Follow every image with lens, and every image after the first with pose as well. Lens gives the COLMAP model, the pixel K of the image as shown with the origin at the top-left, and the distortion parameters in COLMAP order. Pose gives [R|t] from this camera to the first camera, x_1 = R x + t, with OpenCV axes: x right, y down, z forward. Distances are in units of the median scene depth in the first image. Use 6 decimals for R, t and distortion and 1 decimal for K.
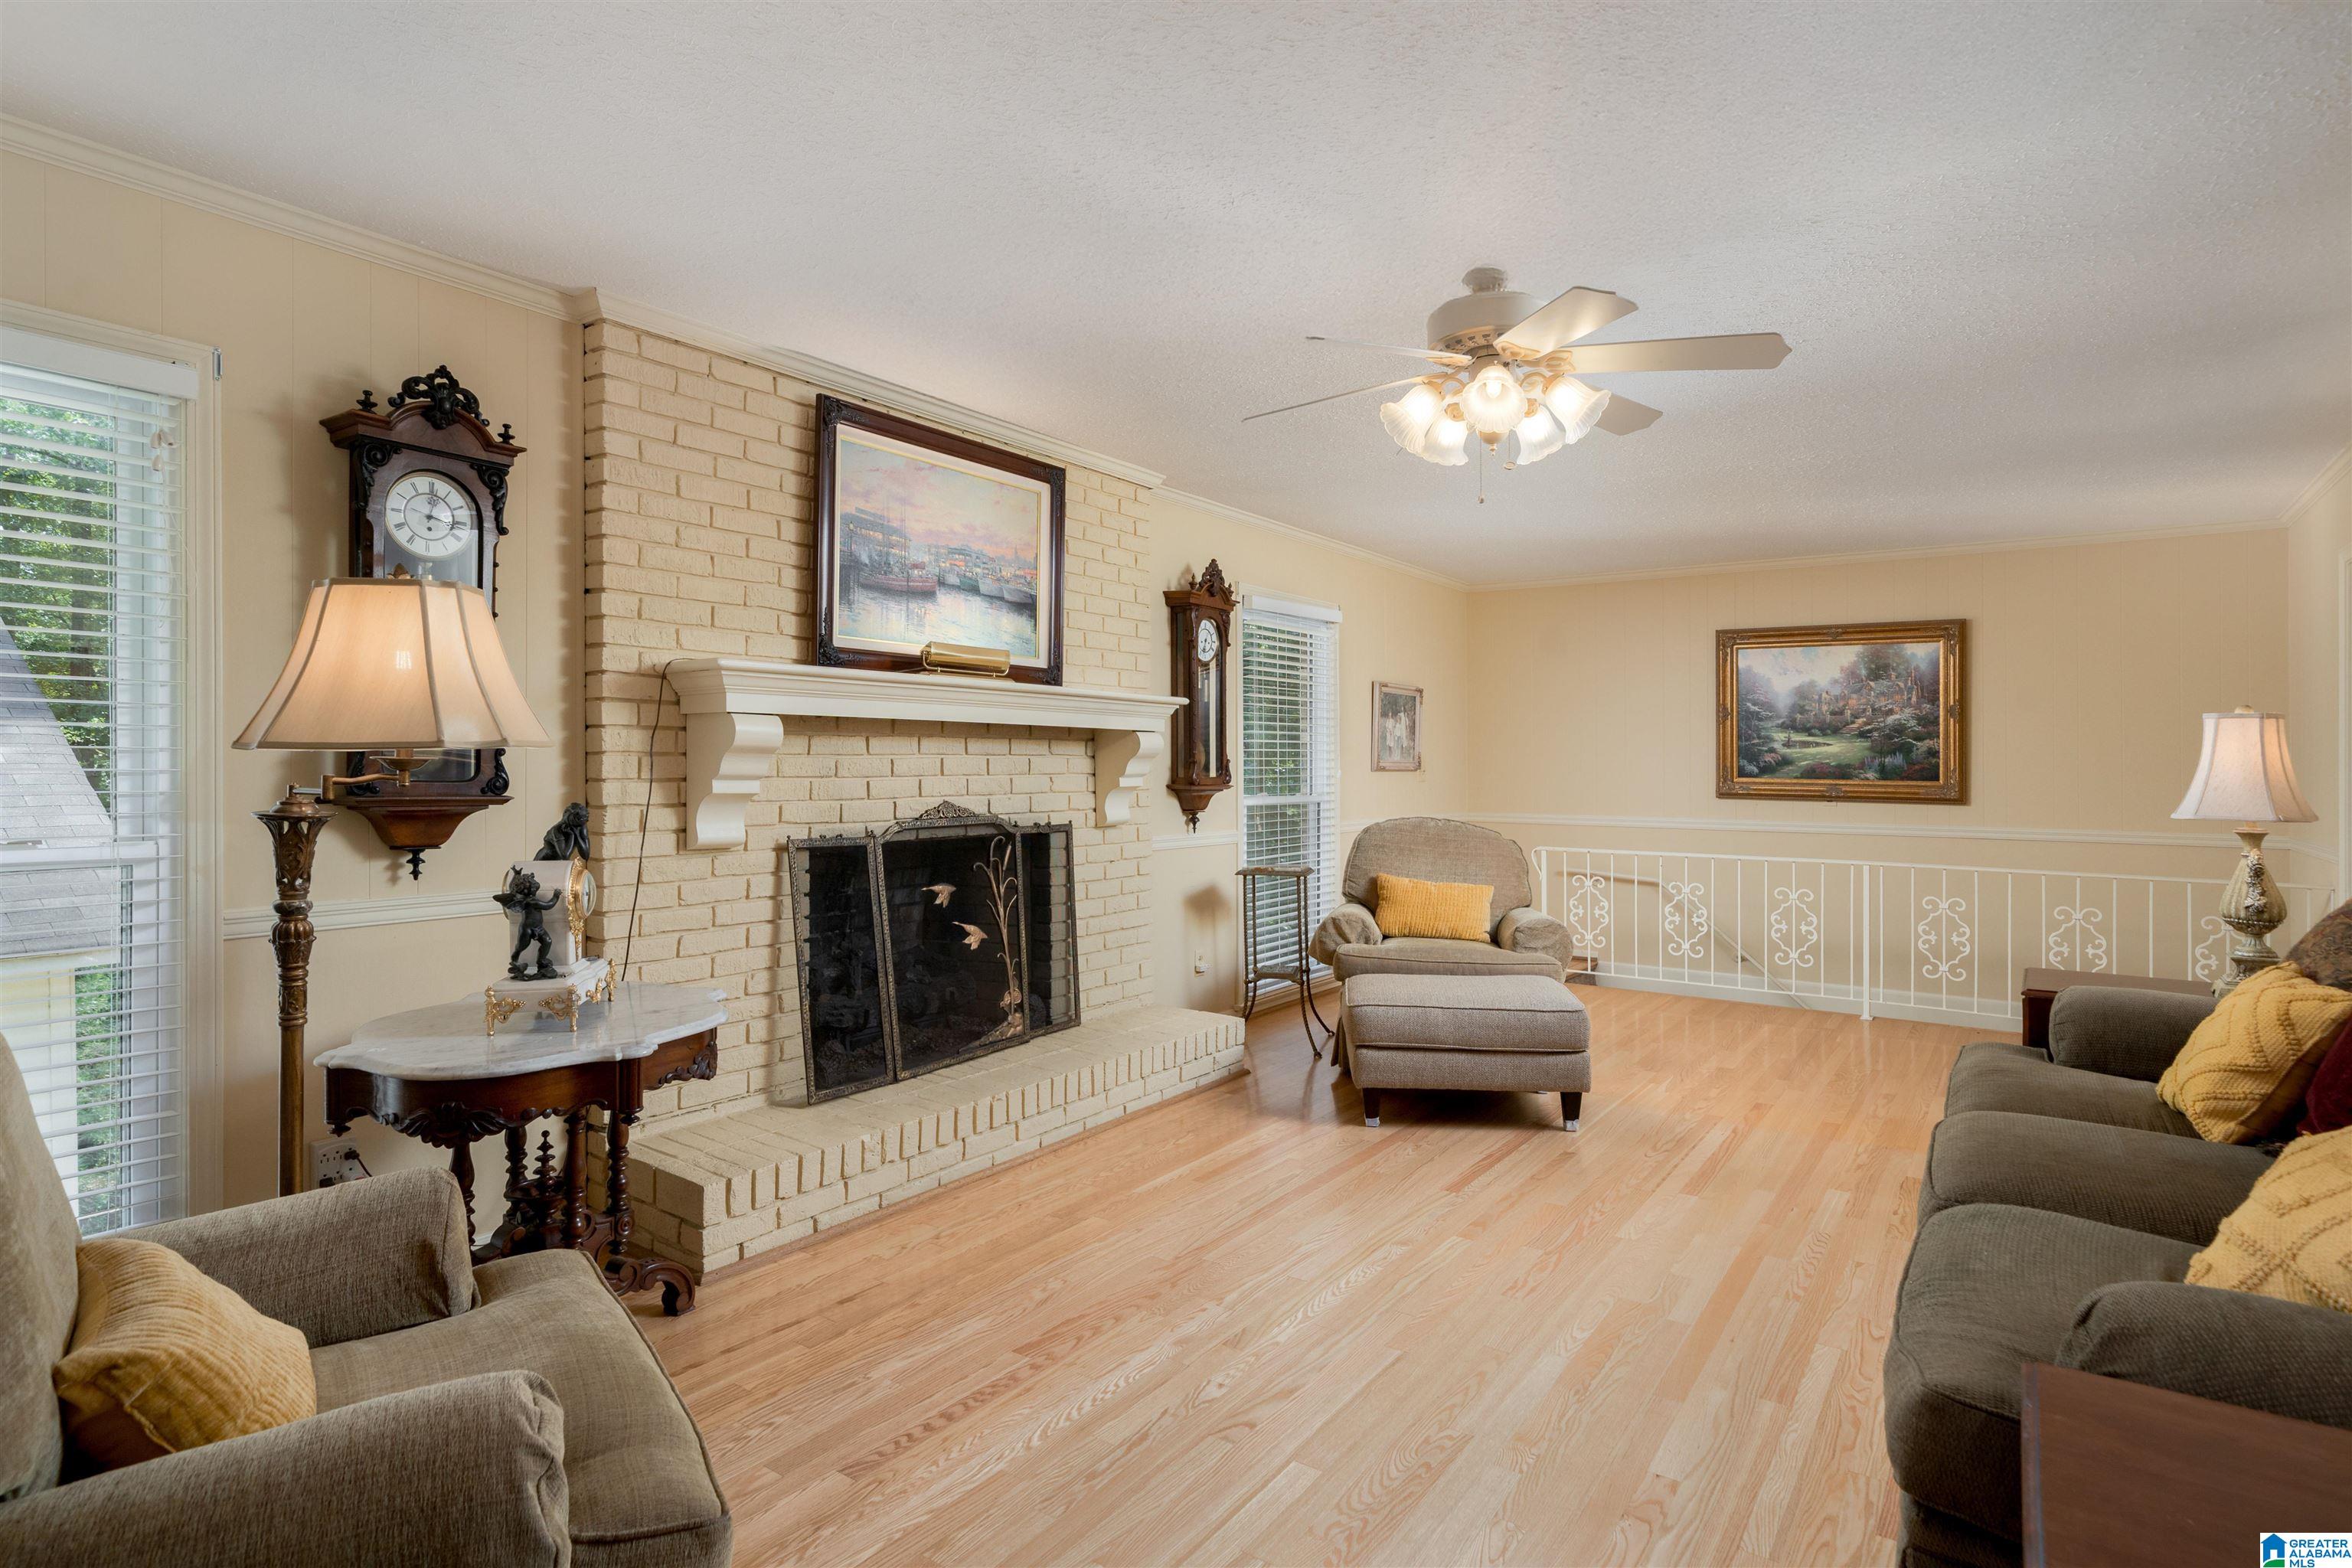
lens RADIAL K [[1214.8, 0, 1165.8], [0, 1214.8, 775.2], [0, 0, 1]] dist [0.003417, 0.000318]
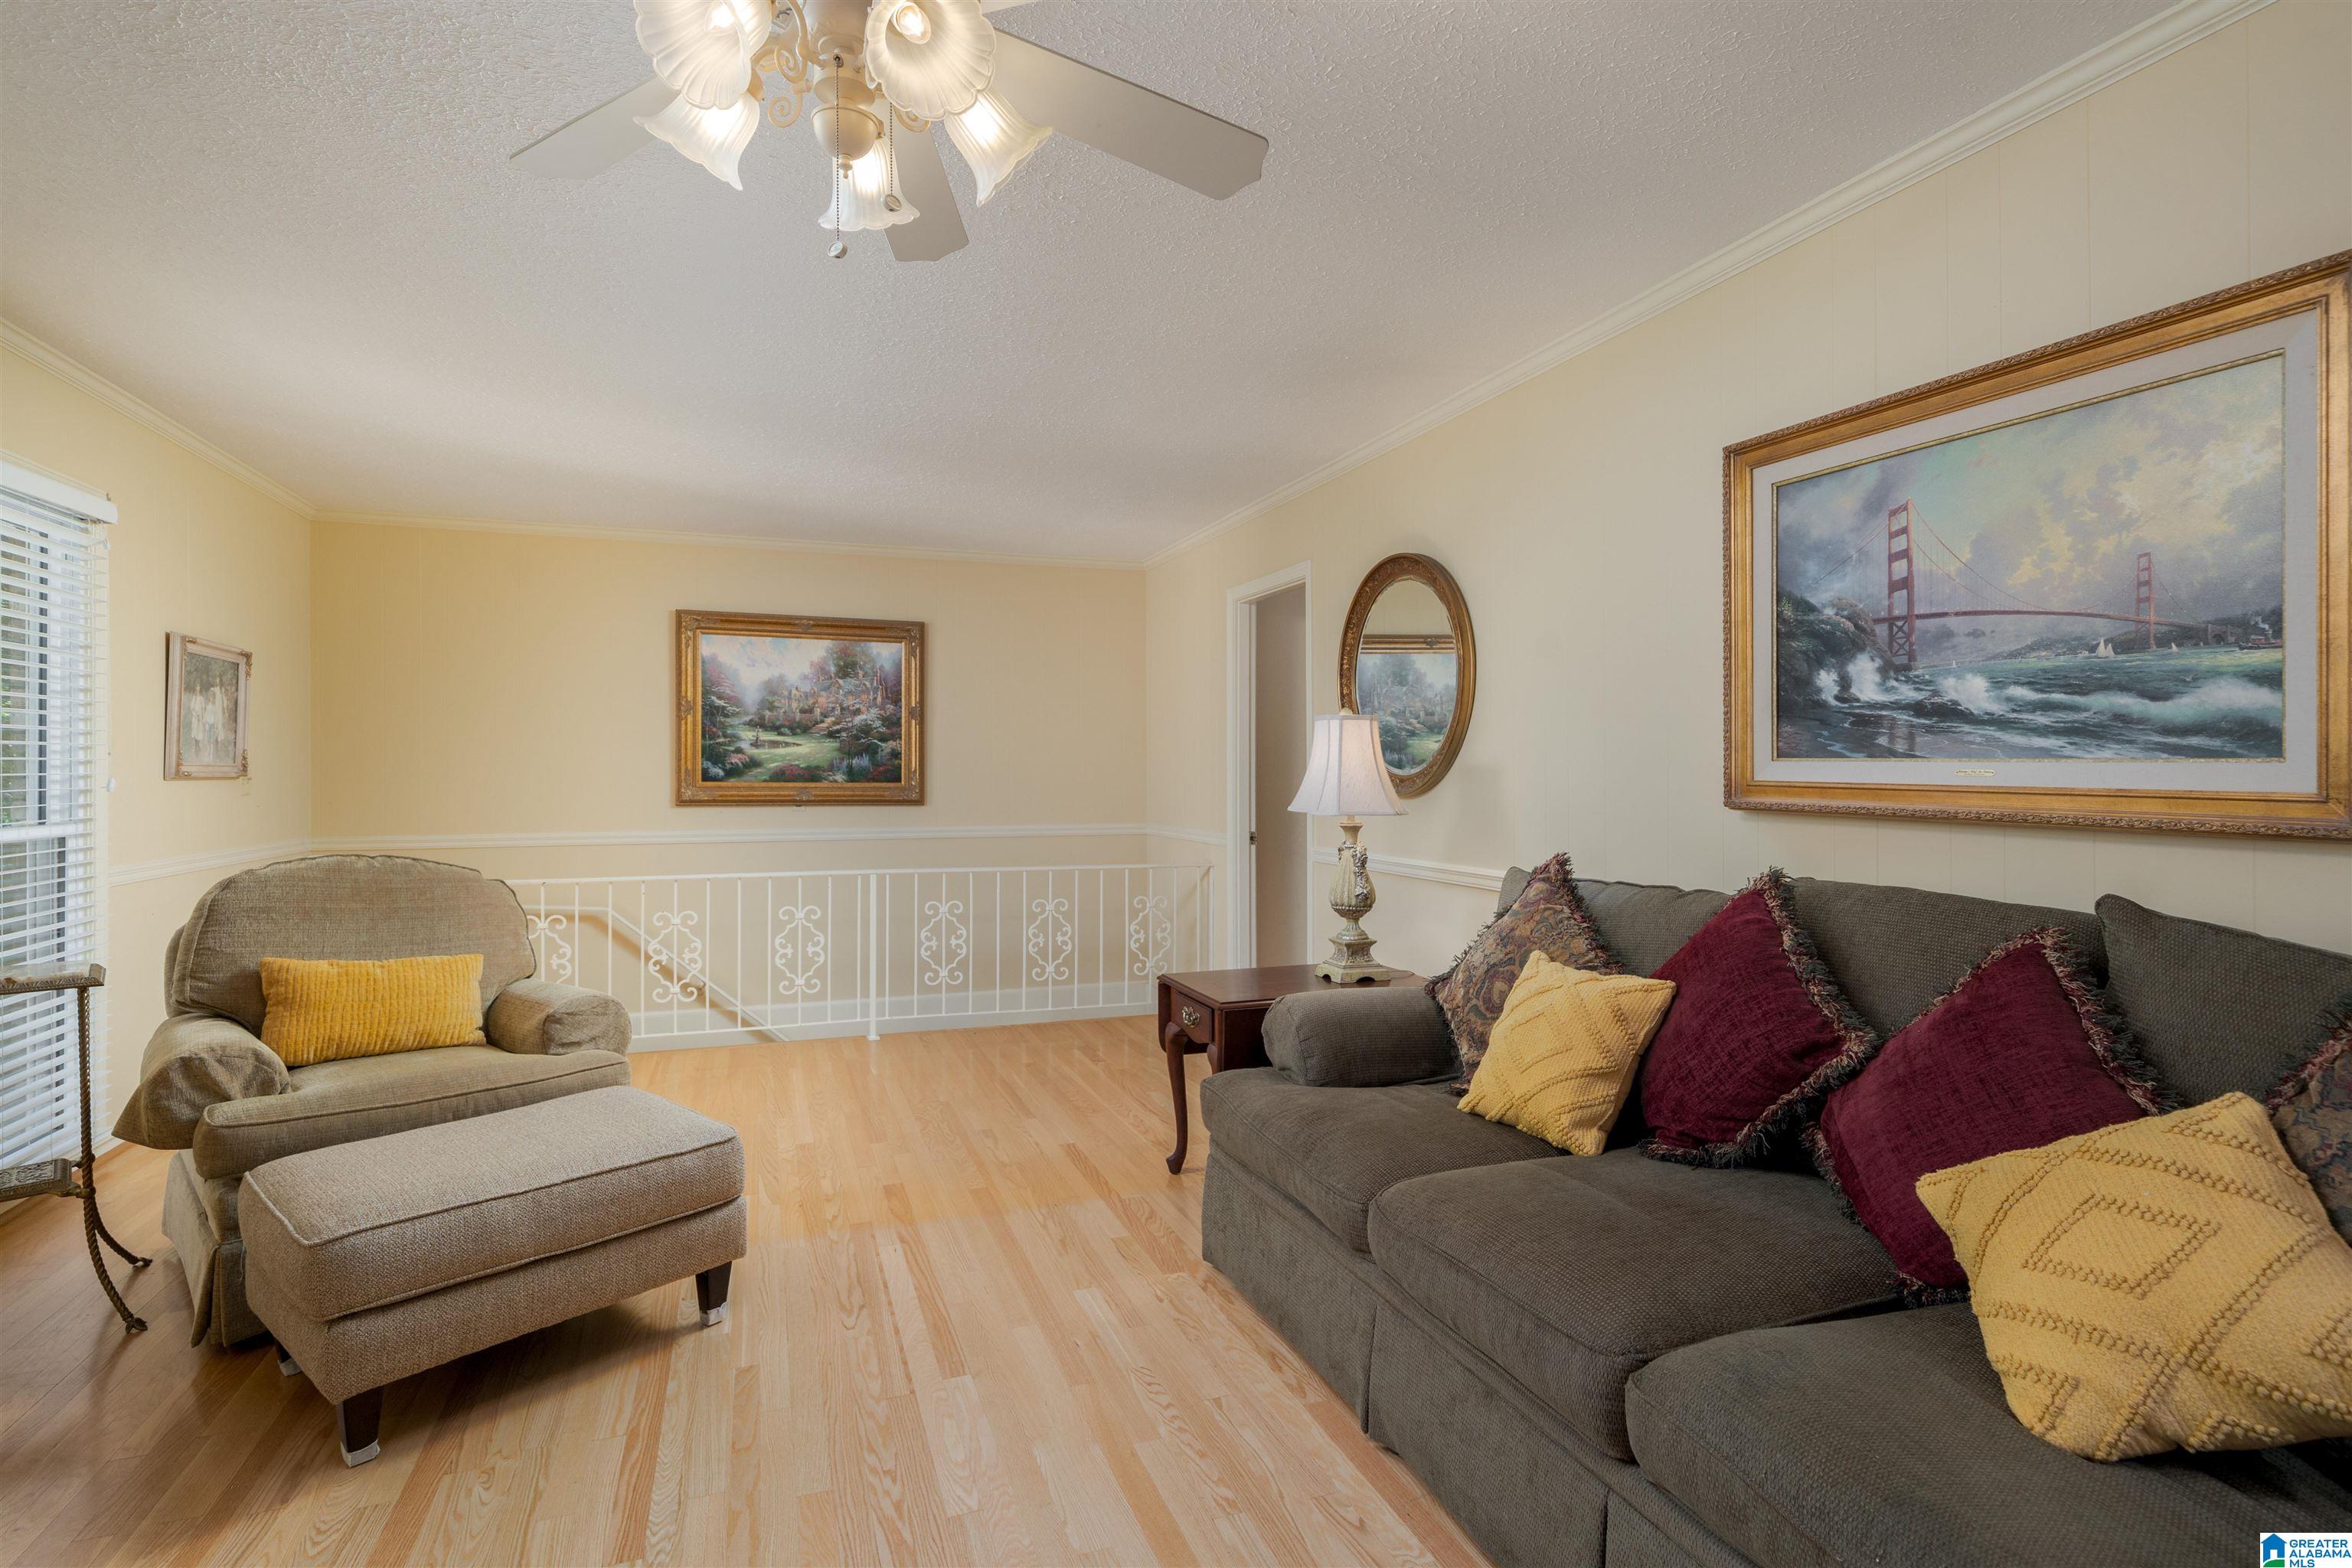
lens RADIAL K [[1181.0, 0, 1198.5], [0, 1181.0, 761.6], [0, 0, 1]] dist [-0.001277, 0.000019]
pose [[0.562960, -0.000232, 0.826484, -0.028002], [0.012210, 0.999893, -0.008036, -0.001555], [-0.826394, 0.014615, 0.562903, 0.255690]]
